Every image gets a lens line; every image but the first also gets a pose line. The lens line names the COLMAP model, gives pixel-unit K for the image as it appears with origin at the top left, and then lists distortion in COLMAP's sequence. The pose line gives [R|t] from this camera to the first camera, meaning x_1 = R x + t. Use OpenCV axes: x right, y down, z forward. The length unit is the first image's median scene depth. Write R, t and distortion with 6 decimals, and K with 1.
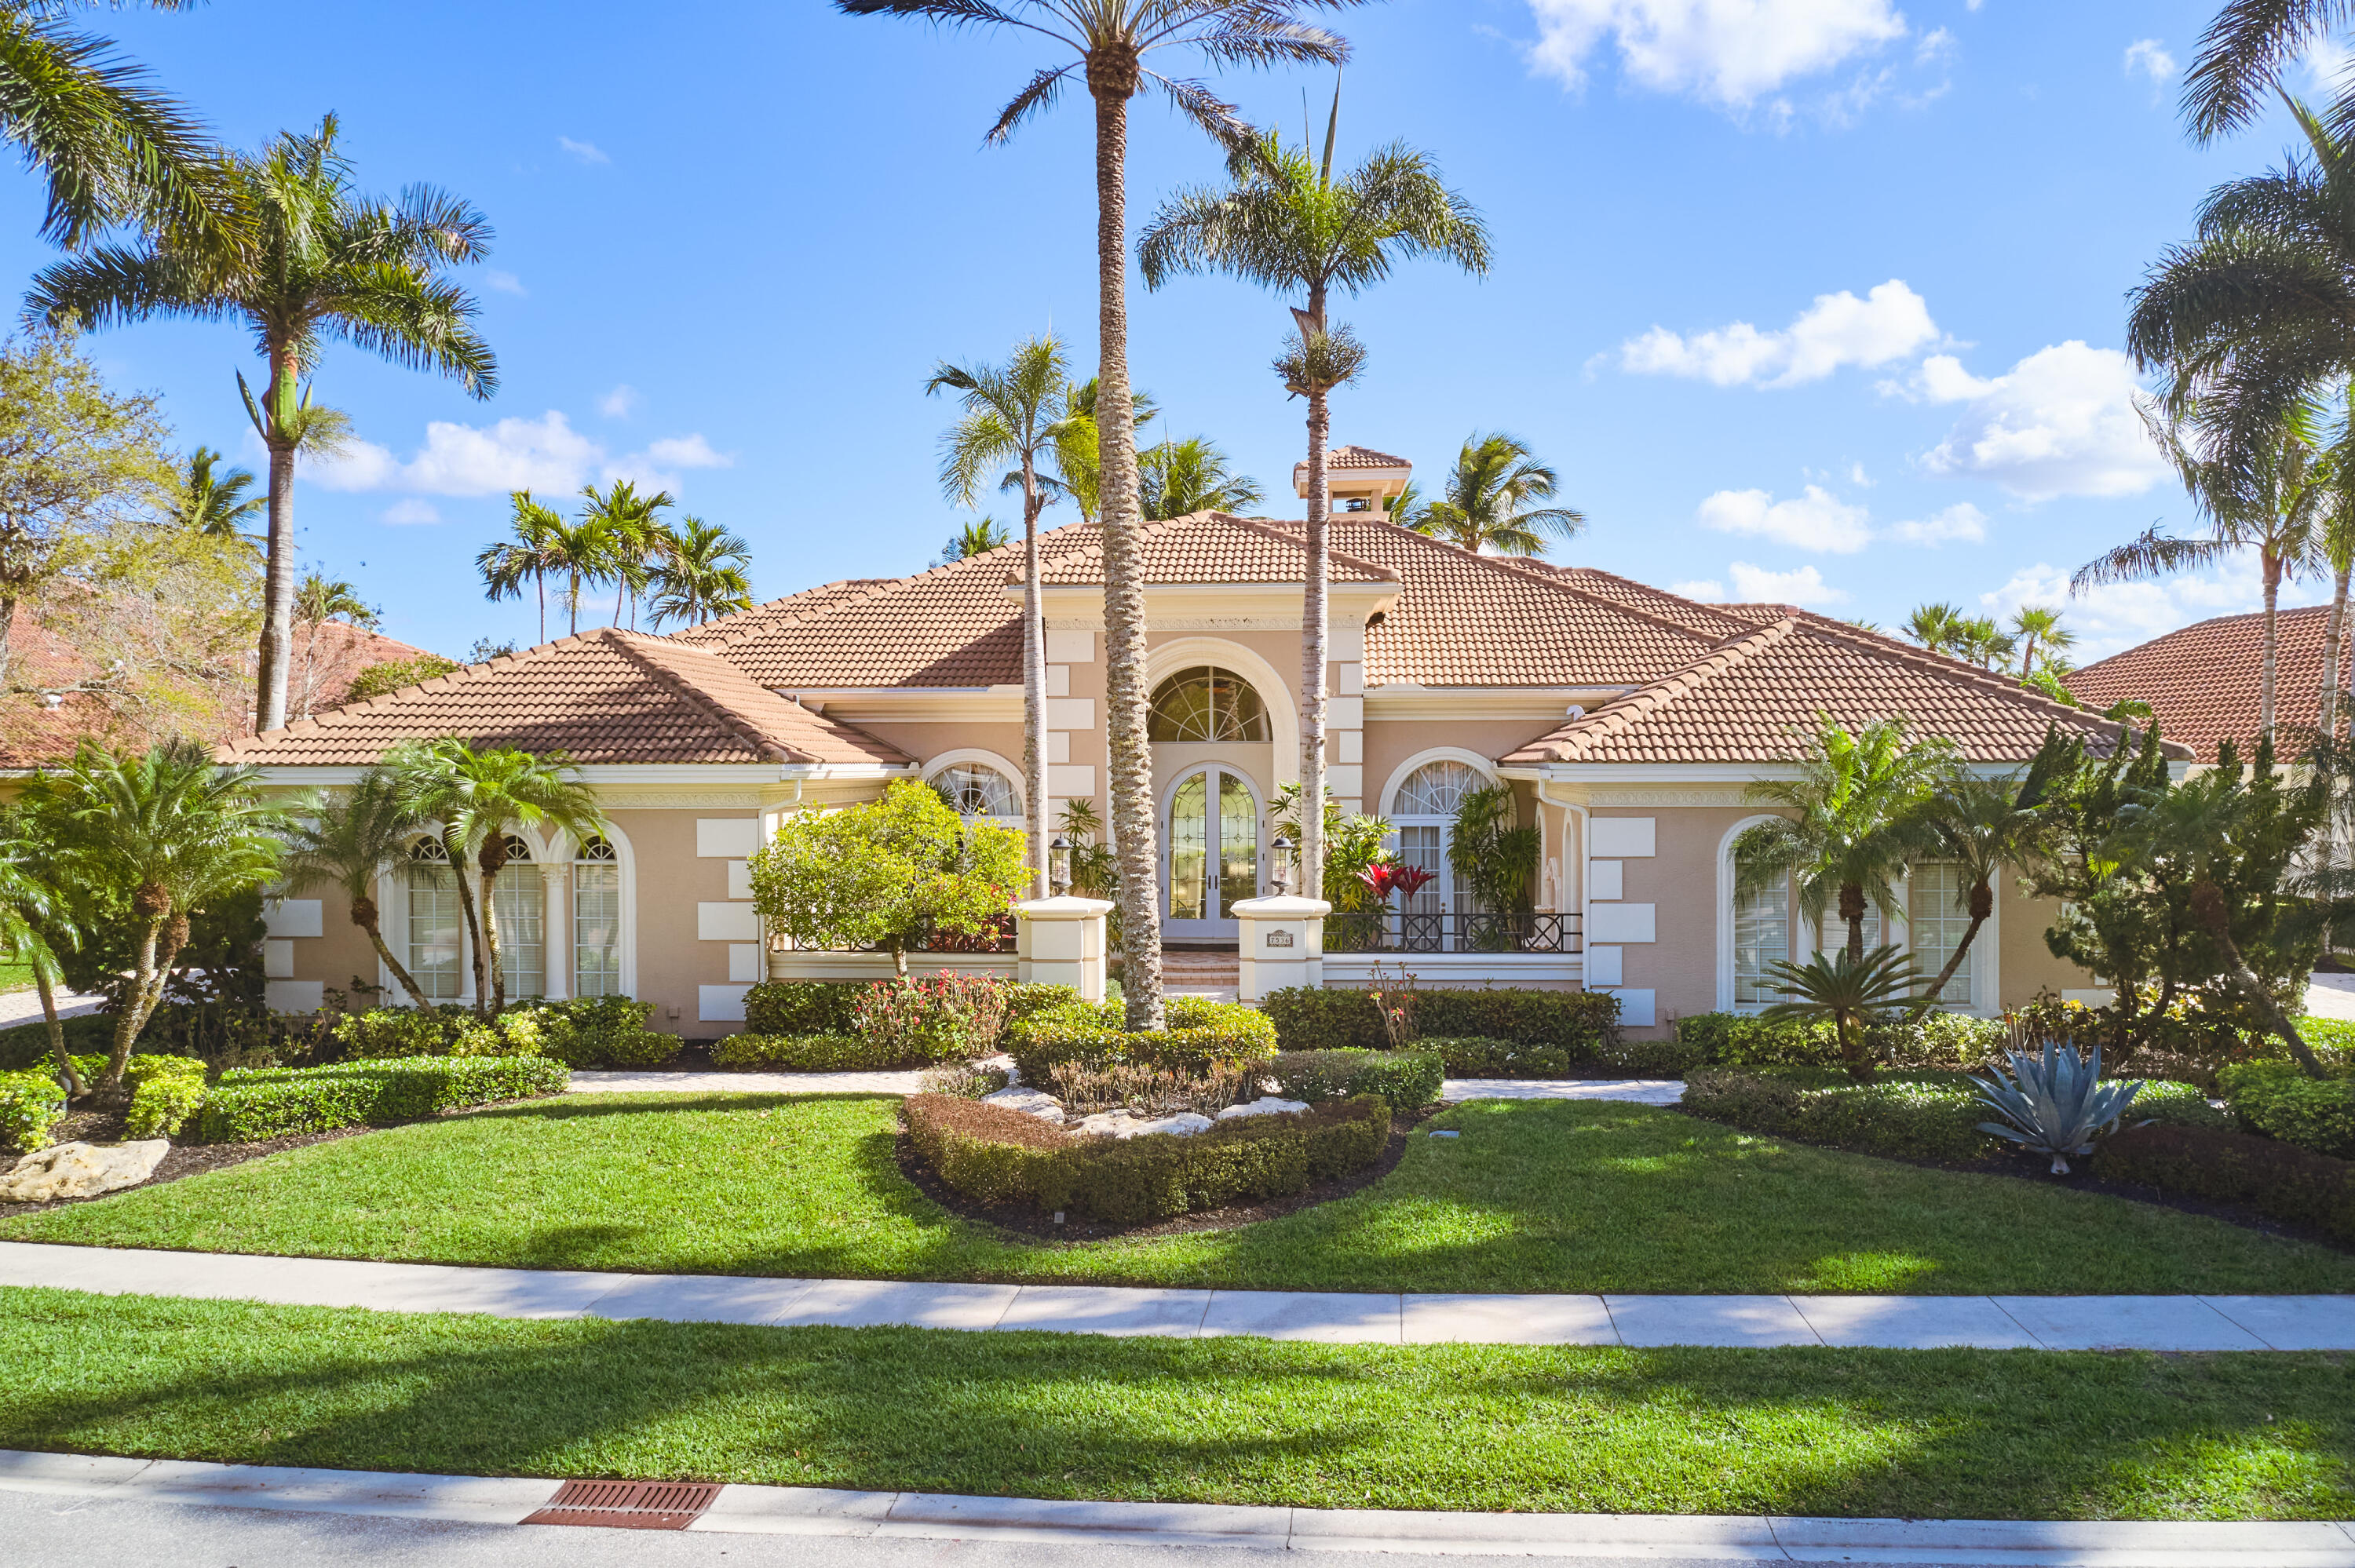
lens RADIAL K [[1838.7, 0, 1236.0], [0, 1838.7, 734.3], [0, 0, 1]] dist [-0.006746, -0.006938]
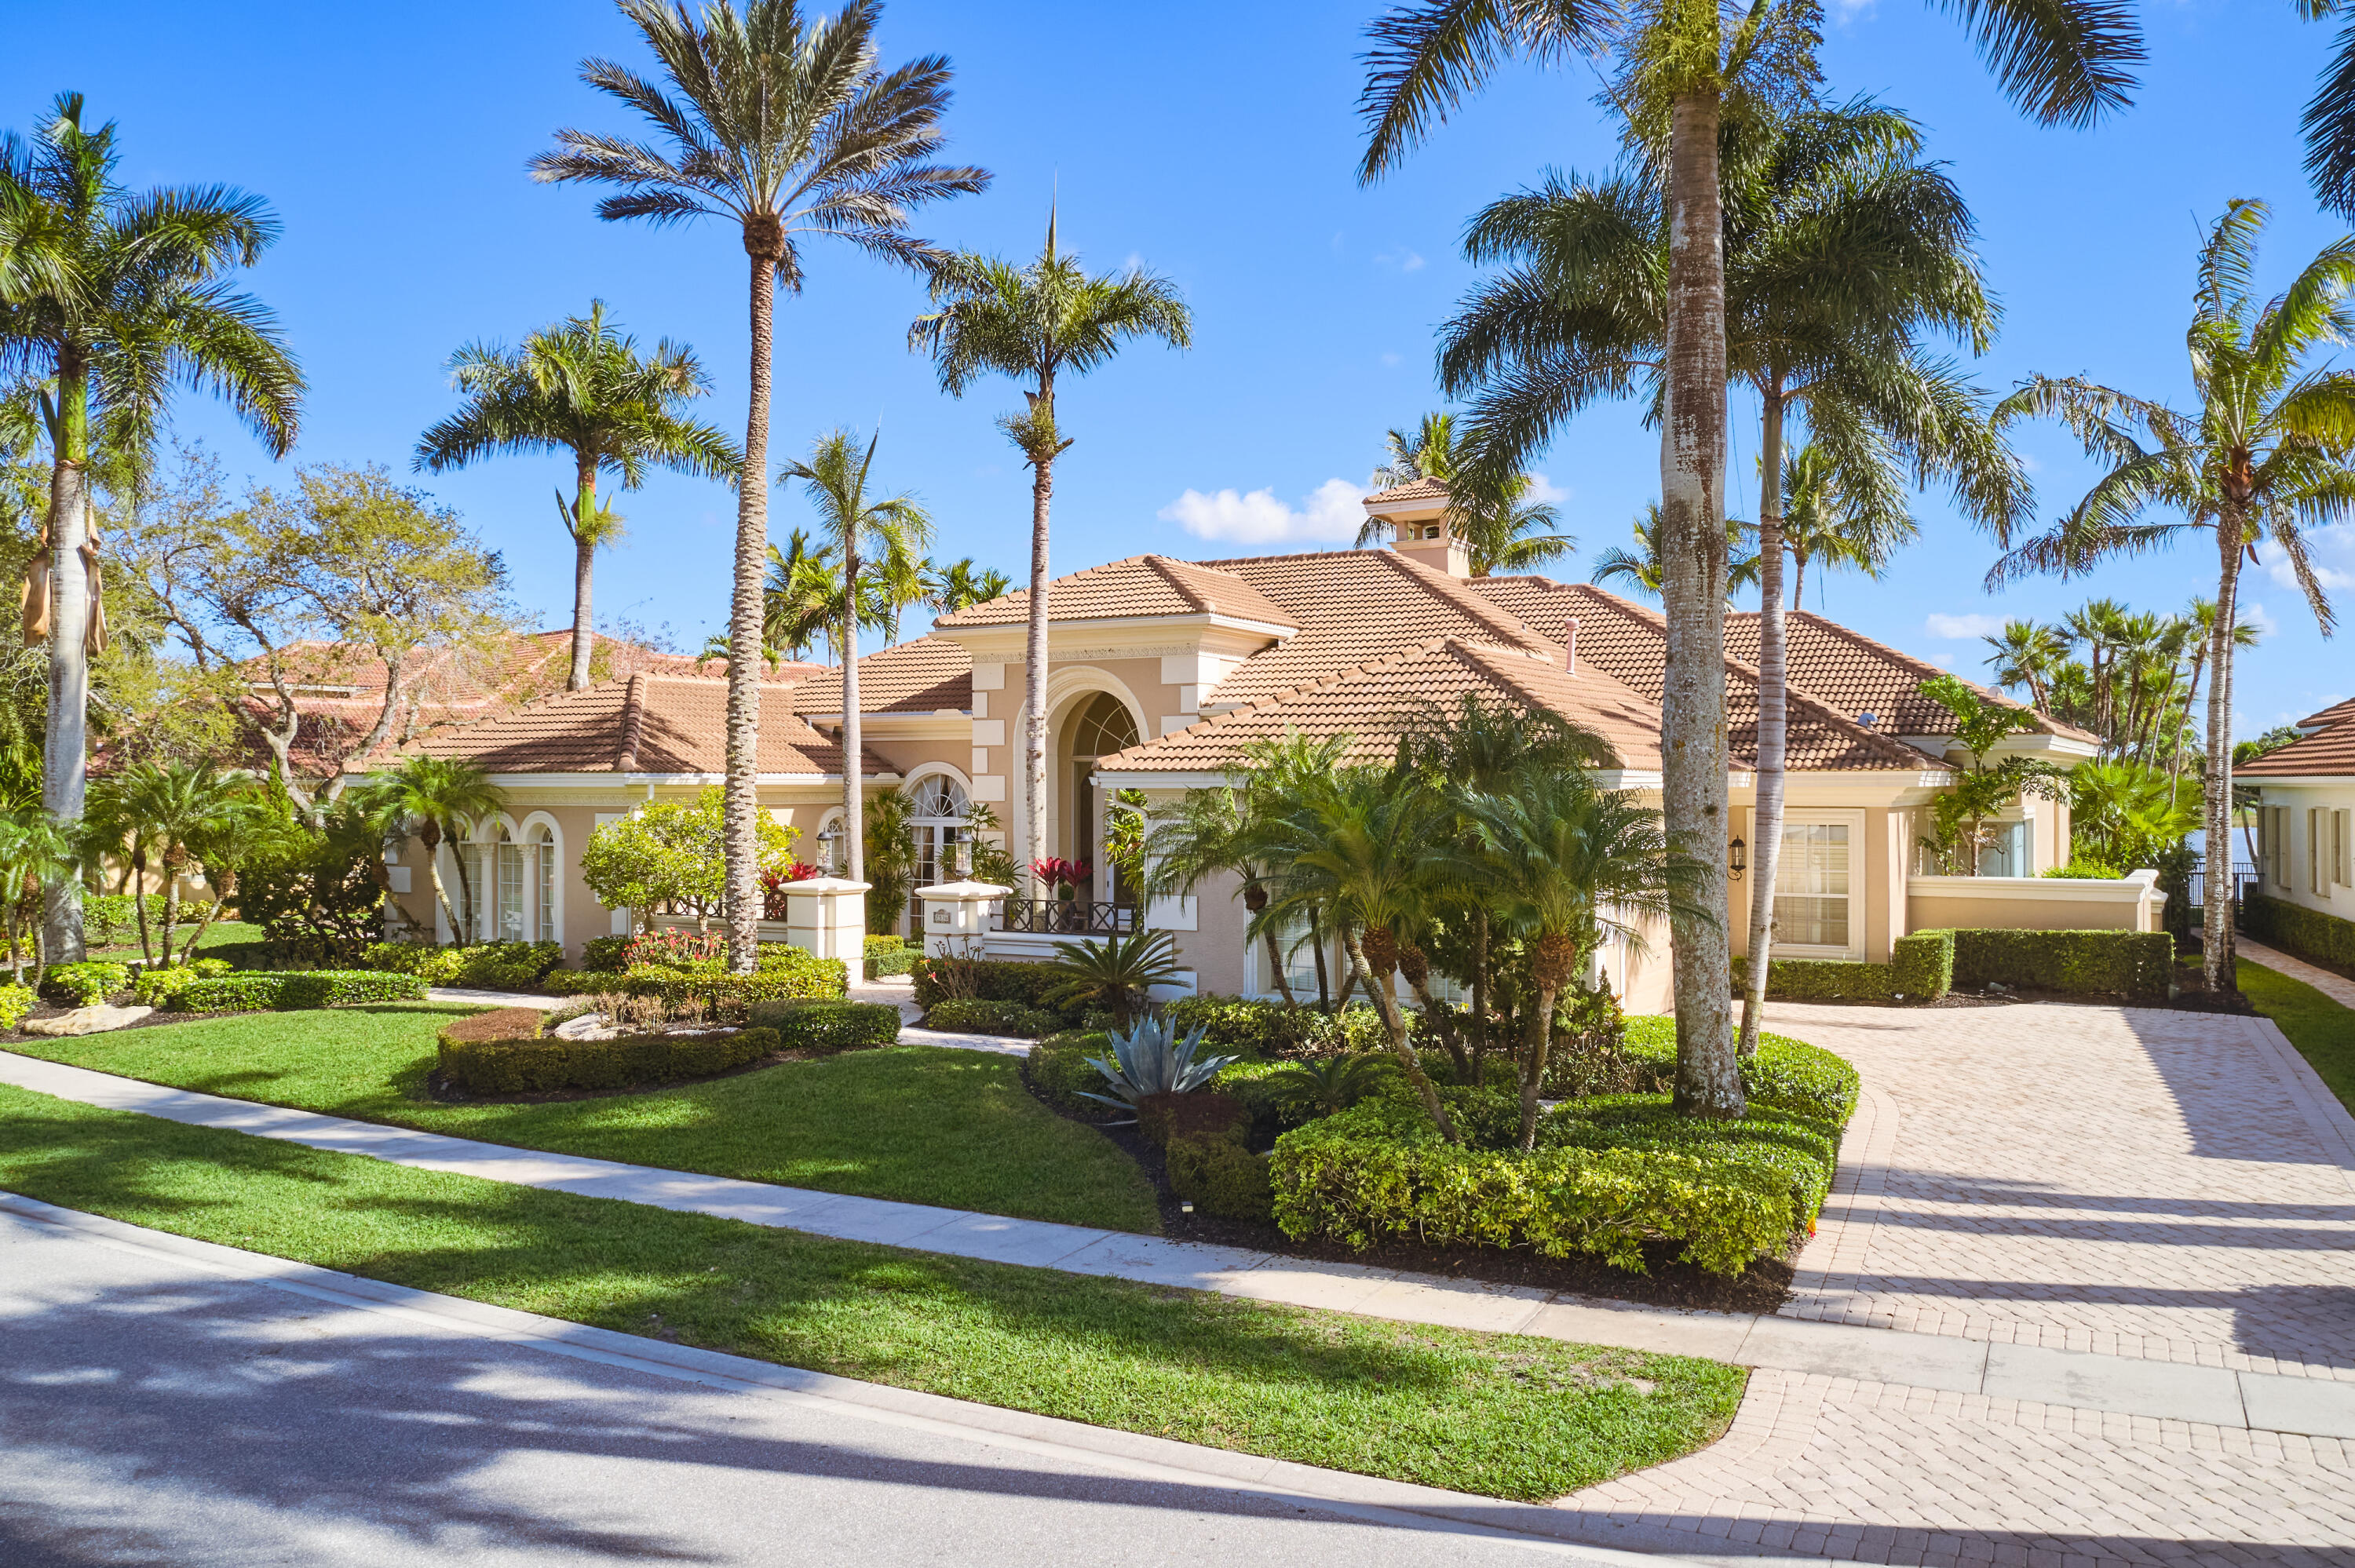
lens RADIAL K [[1838.7, 0, 1236.0], [0, 1838.7, 734.3], [0, 0, 1]] dist [-0.006746, -0.006938]
pose [[0.896197, -0.009043, -0.443565, 0.732261], [0.004913, 0.999933, -0.010459, 0.004024], [0.443630, 0.007194, 0.896181, -0.007977]]
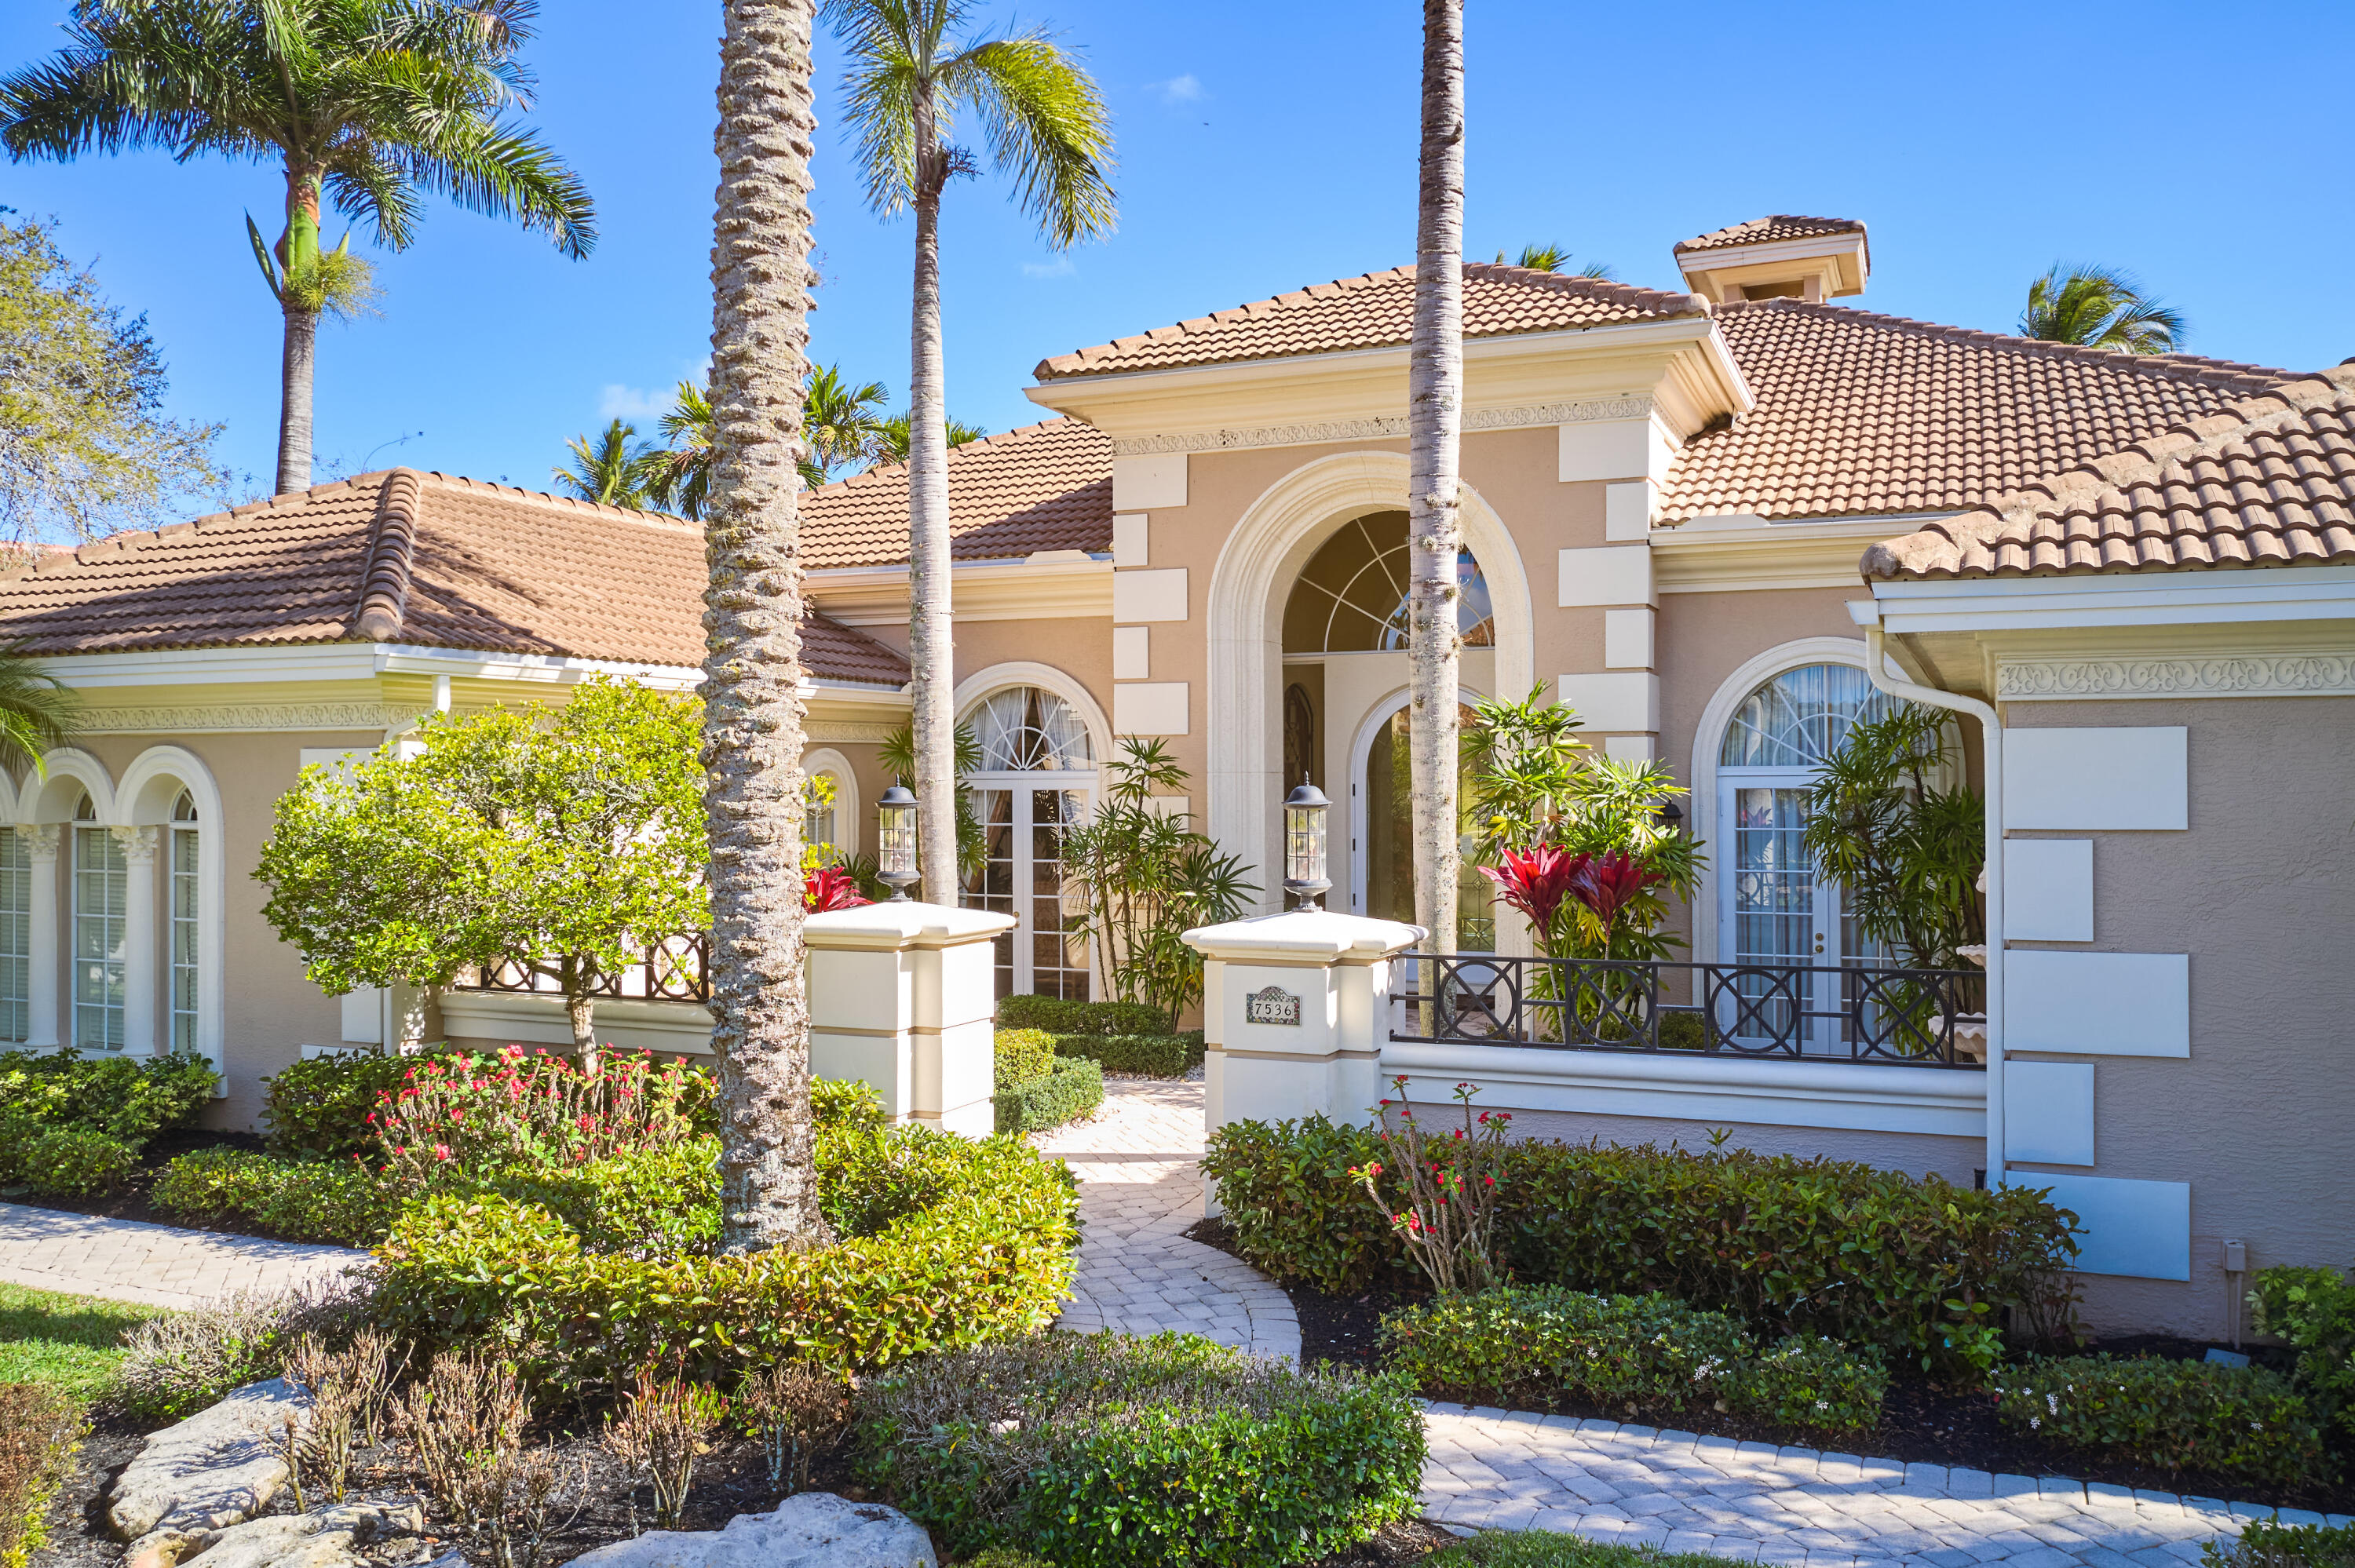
lens RADIAL K [[1838.7, 0, 1236.0], [0, 1838.7, 734.3], [0, 0, 1]] dist [-0.006746, -0.006938]
pose [[0.943029, -0.007778, -0.332619, 0.163987], [0.005467, 0.999954, -0.007885, 0.047250], [0.332665, 0.005617, 0.943028, 0.562851]]
